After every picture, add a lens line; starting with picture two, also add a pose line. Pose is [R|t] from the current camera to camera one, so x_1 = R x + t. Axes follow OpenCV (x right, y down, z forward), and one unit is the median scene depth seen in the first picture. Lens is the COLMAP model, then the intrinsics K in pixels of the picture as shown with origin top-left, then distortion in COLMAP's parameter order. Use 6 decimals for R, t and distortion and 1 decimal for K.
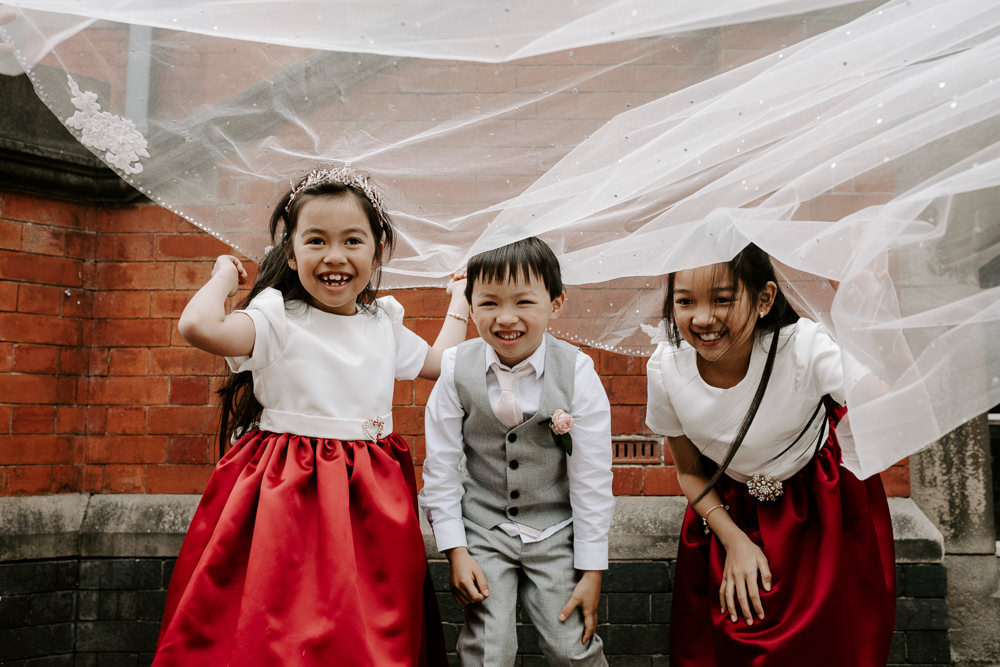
lens RADIAL K [[999.3, 0, 497.3], [0, 999.3, 328.8], [0, 0, 1]] dist [-0.013550, 0.000000]
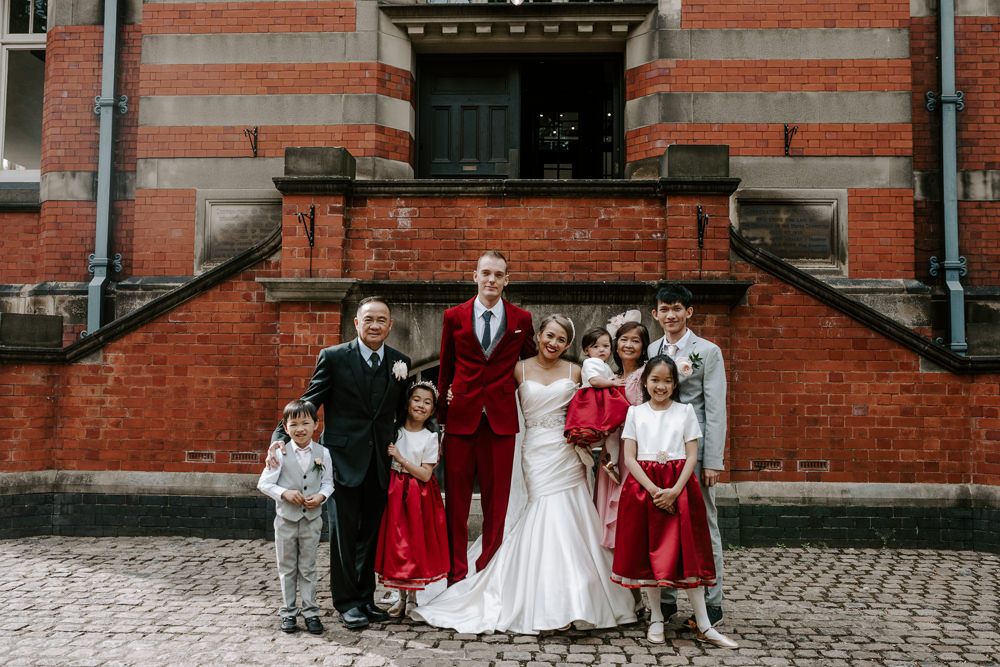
lens RADIAL K [[999.3, 0, 502.7], [0, 999.3, 337.4], [0, 0, 1]] dist [-0.013550, 0.000000]
pose [[0.998828, 0.006735, -0.047923, 0.976581], [-0.003476, 0.997695, 0.067766, -0.402351], [0.048269, -0.067520, 0.996550, -1.712002]]
